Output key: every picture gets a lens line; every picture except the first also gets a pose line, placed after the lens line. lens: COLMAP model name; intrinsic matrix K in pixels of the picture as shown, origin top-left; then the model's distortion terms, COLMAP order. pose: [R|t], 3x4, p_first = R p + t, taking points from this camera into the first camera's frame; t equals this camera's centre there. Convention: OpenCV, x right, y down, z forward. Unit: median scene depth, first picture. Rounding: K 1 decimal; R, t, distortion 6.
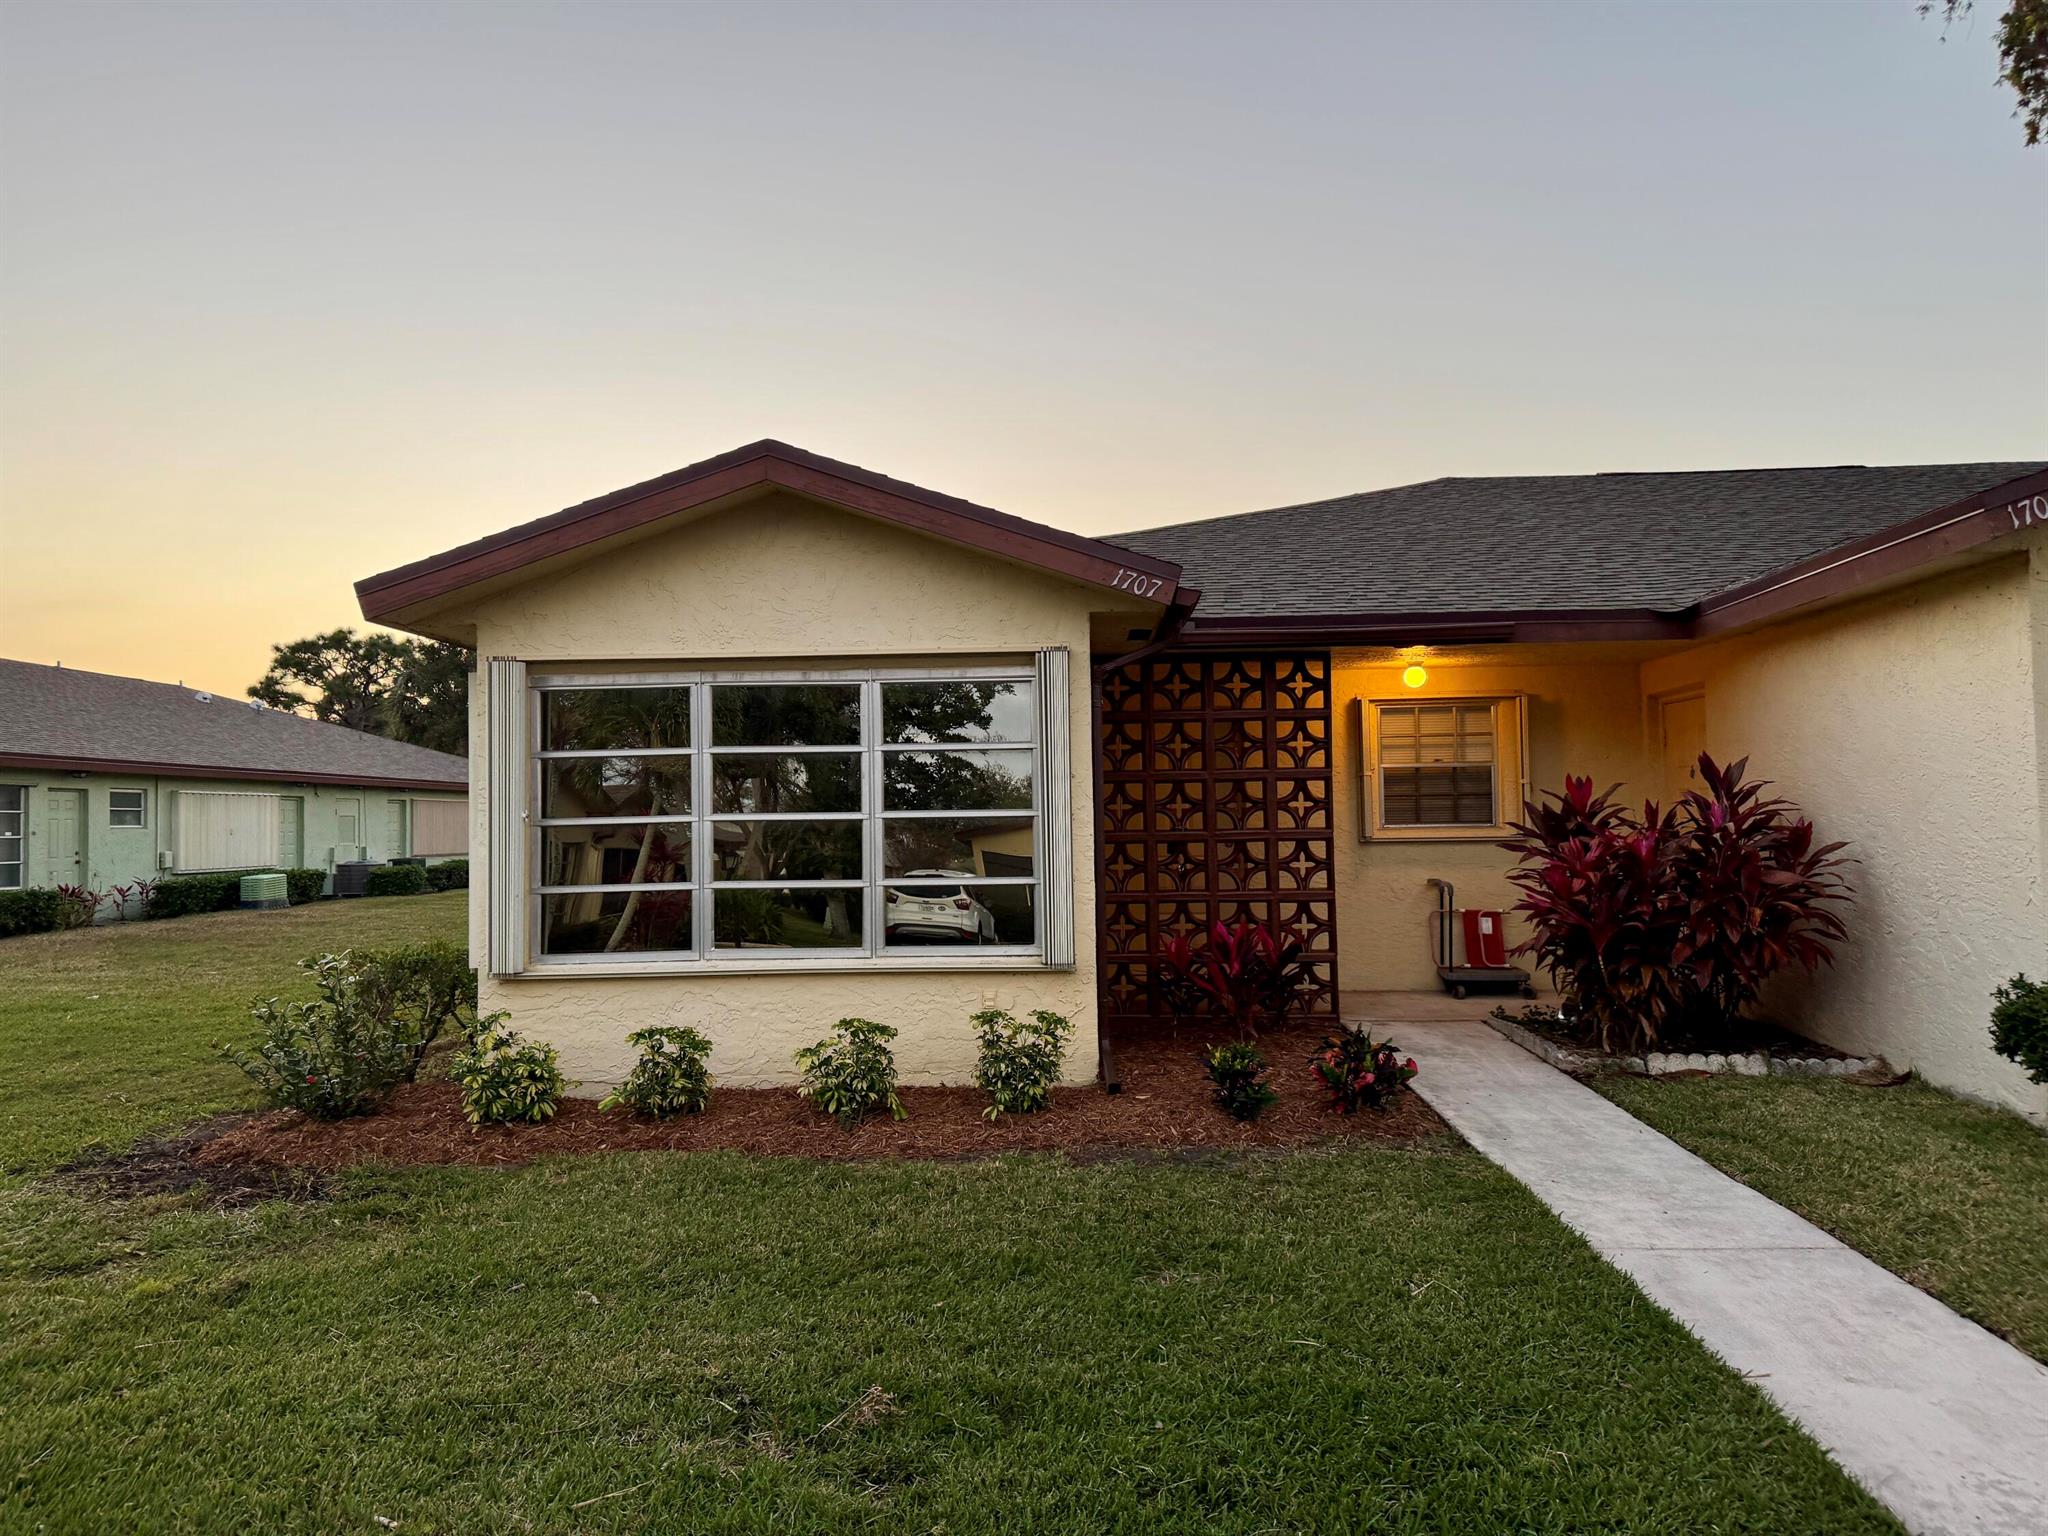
lens RADIAL K [[1422.7, 0, 1024.0], [0, 1422.7, 768.0], [0, 0, 1]] dist [0.165121, -0.298582]
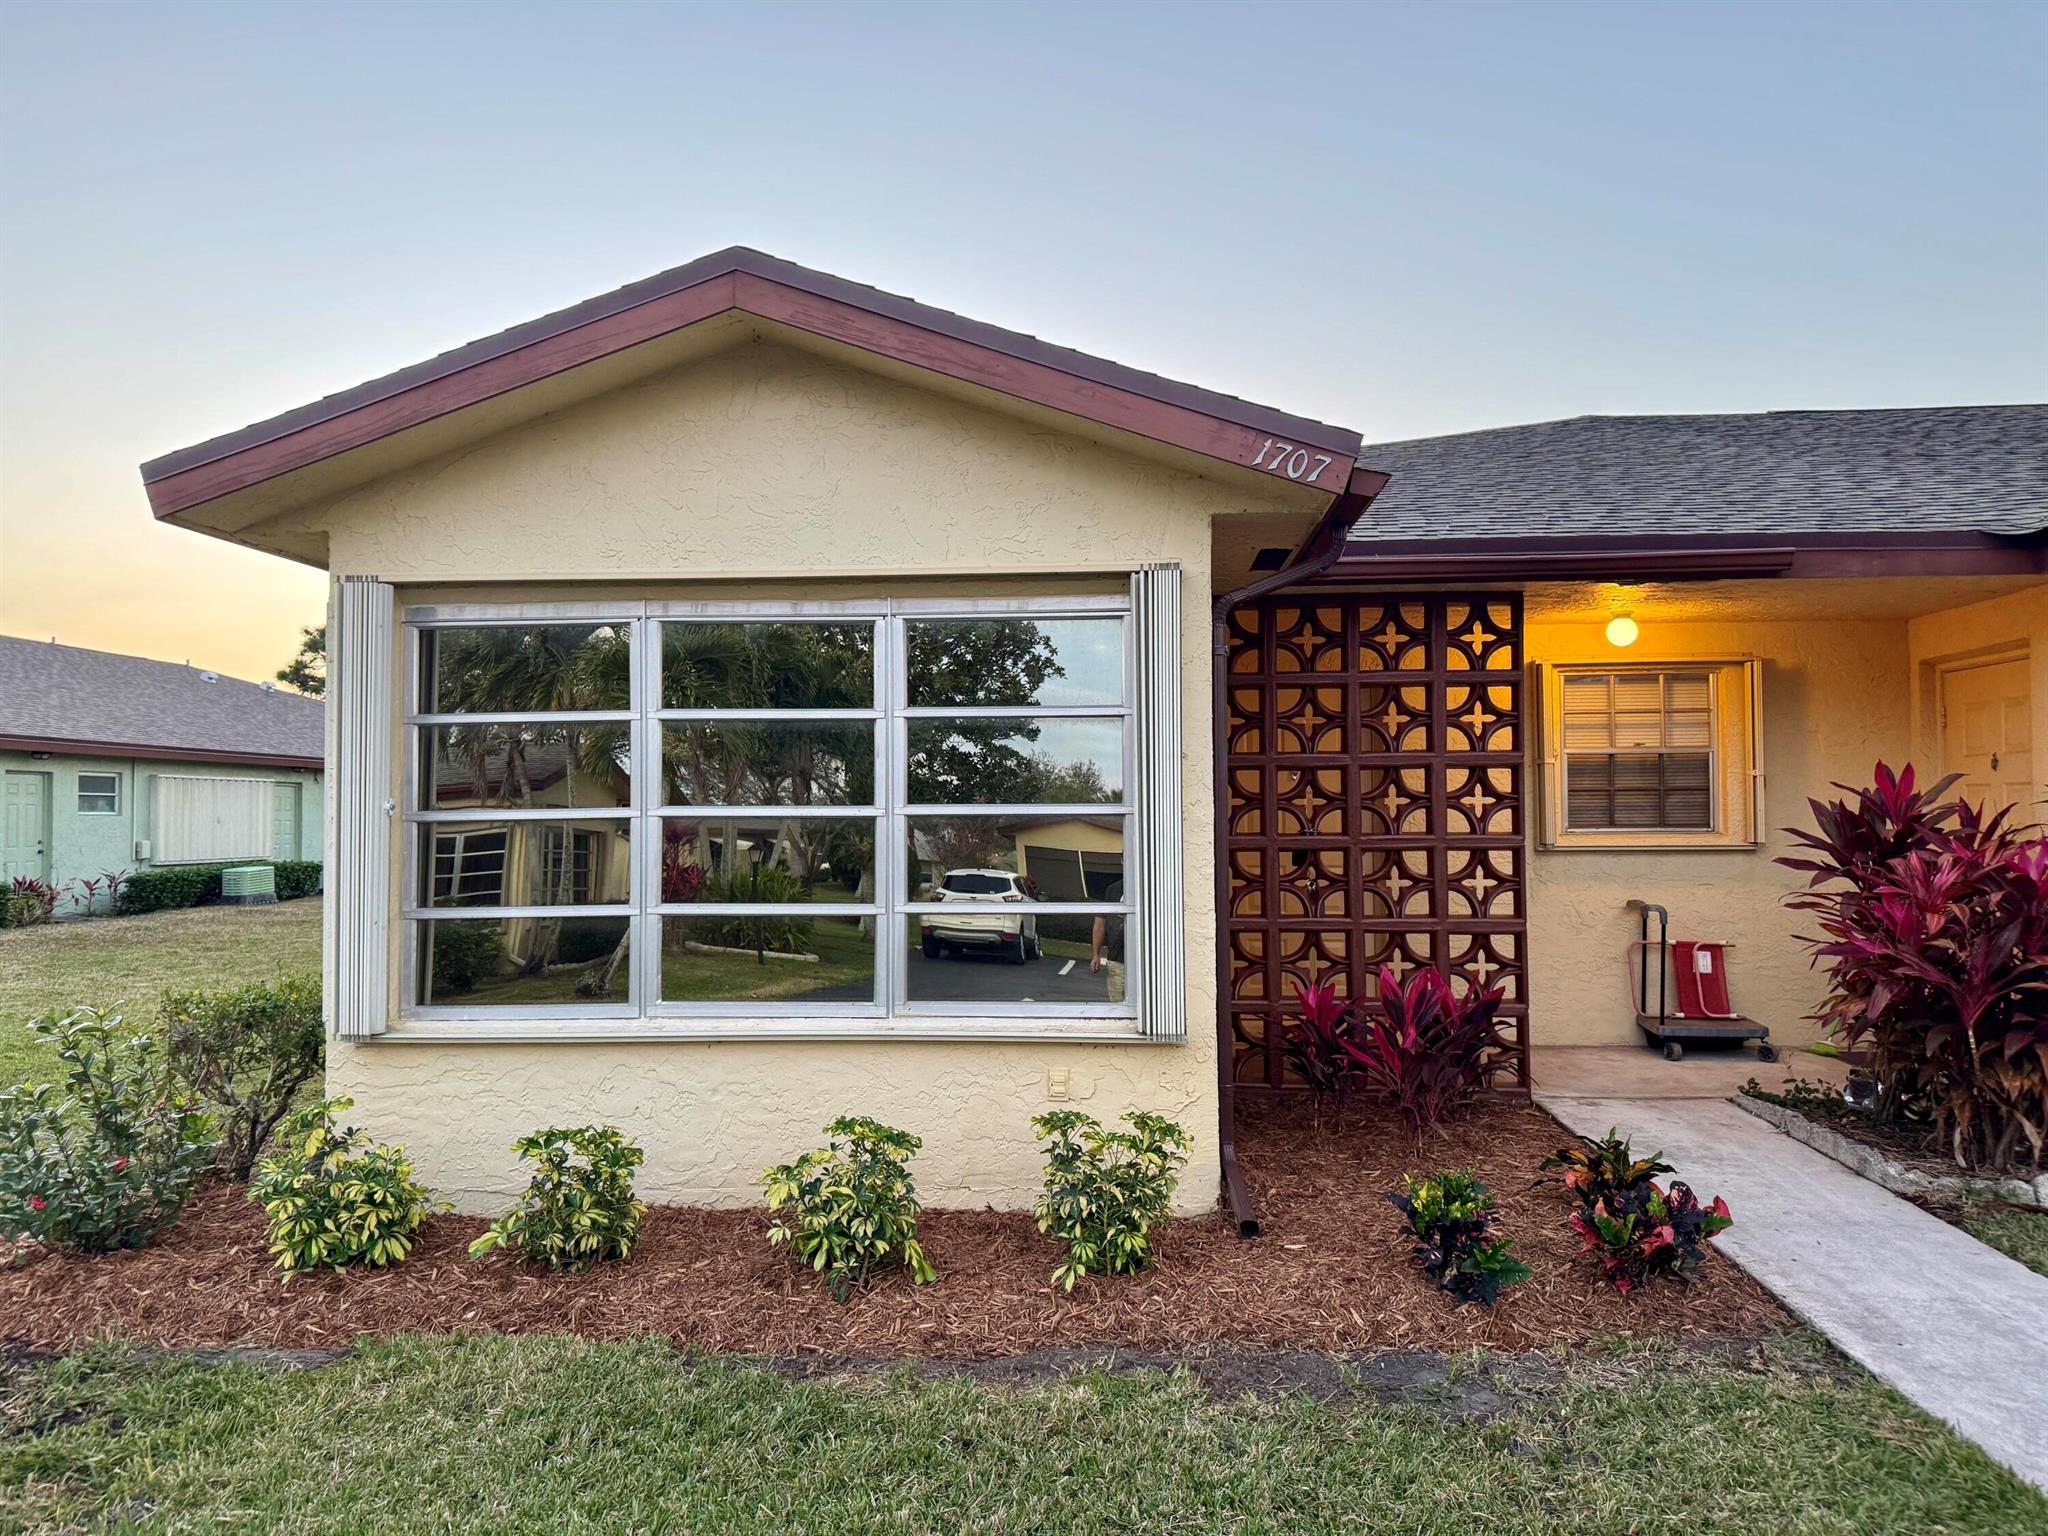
lens RADIAL K [[1422.7, 0, 1024.0], [0, 1422.7, 768.0], [0, 0, 1]] dist [0.165121, -0.298582]
pose [[0.999513, 0.008397, -0.030046, -0.018697], [-0.008271, 0.999956, 0.004328, 0.008005], [0.030081, -0.004077, 0.999539, 0.277715]]
